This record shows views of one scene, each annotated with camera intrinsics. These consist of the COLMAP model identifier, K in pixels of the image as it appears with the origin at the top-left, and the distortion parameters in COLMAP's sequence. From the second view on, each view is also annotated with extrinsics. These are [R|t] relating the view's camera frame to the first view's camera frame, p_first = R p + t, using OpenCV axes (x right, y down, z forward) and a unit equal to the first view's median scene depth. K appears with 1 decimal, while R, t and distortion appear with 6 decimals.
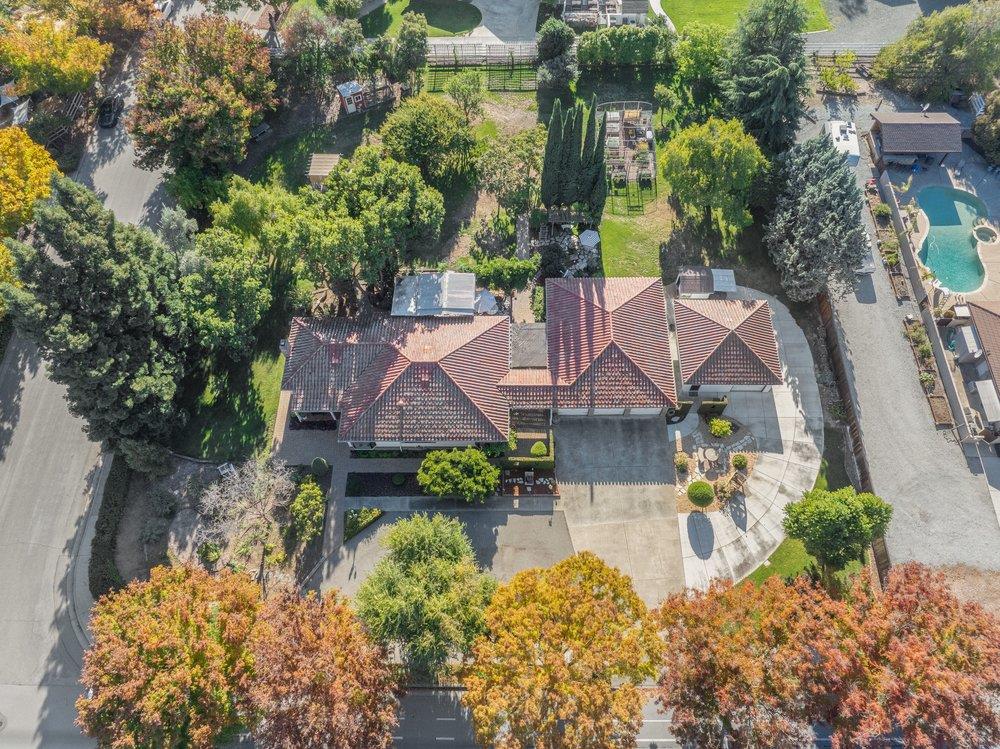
lens RADIAL K [[701.2, 0, 500.0], [0, 701.2, 374.5], [0, 0, 1]] dist [-0.035301, -0.000612]
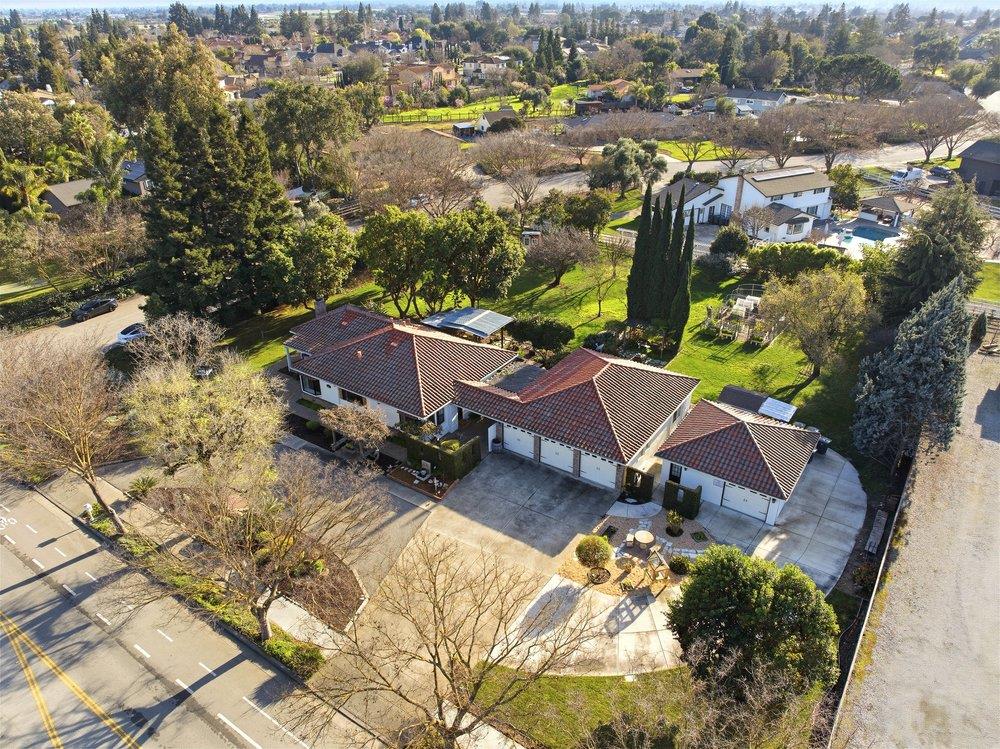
lens RADIAL K [[701.2, 0, 500.0], [0, 701.2, 374.5], [0, 0, 1]] dist [-0.035301, -0.000612]
pose [[0.826961, 0.275092, -0.490367, 0.475615], [-0.500172, 0.758306, -0.418091, 0.352075], [0.256835, 0.591013, 0.764682, 0.316512]]
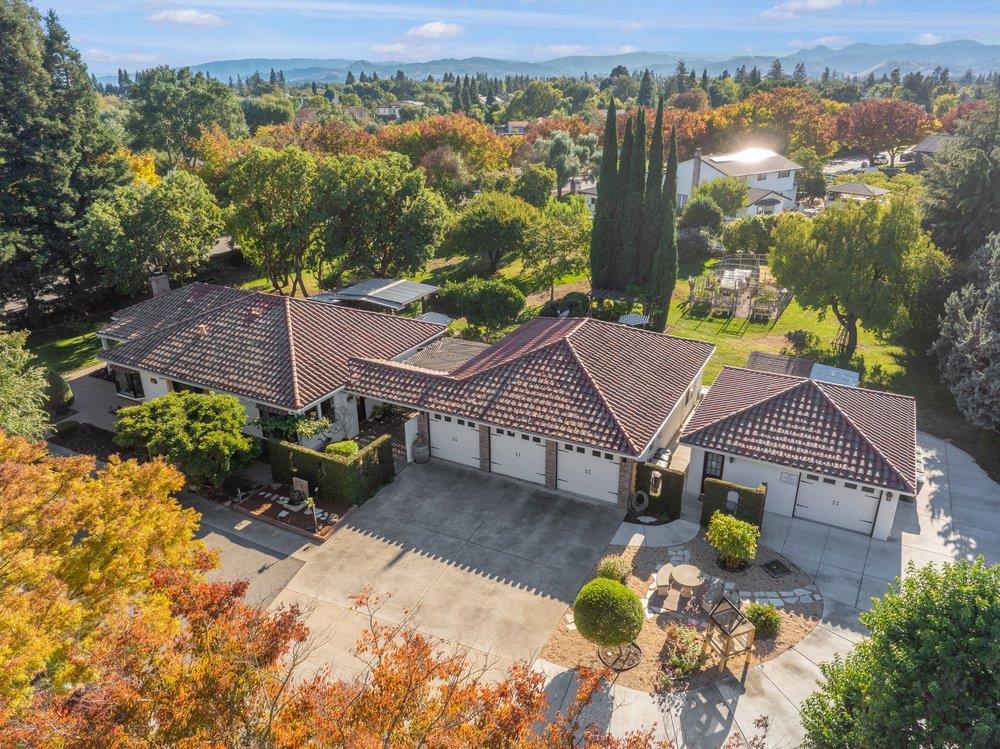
lens RADIAL K [[701.2, 0, 500.0], [0, 701.2, 374.5], [0, 0, 1]] dist [-0.035301, -0.000612]
pose [[0.884356, 0.184318, -0.428884, 0.349878], [-0.413983, 0.734219, -0.538090, 0.281647], [0.215715, 0.653414, 0.725615, 0.605935]]
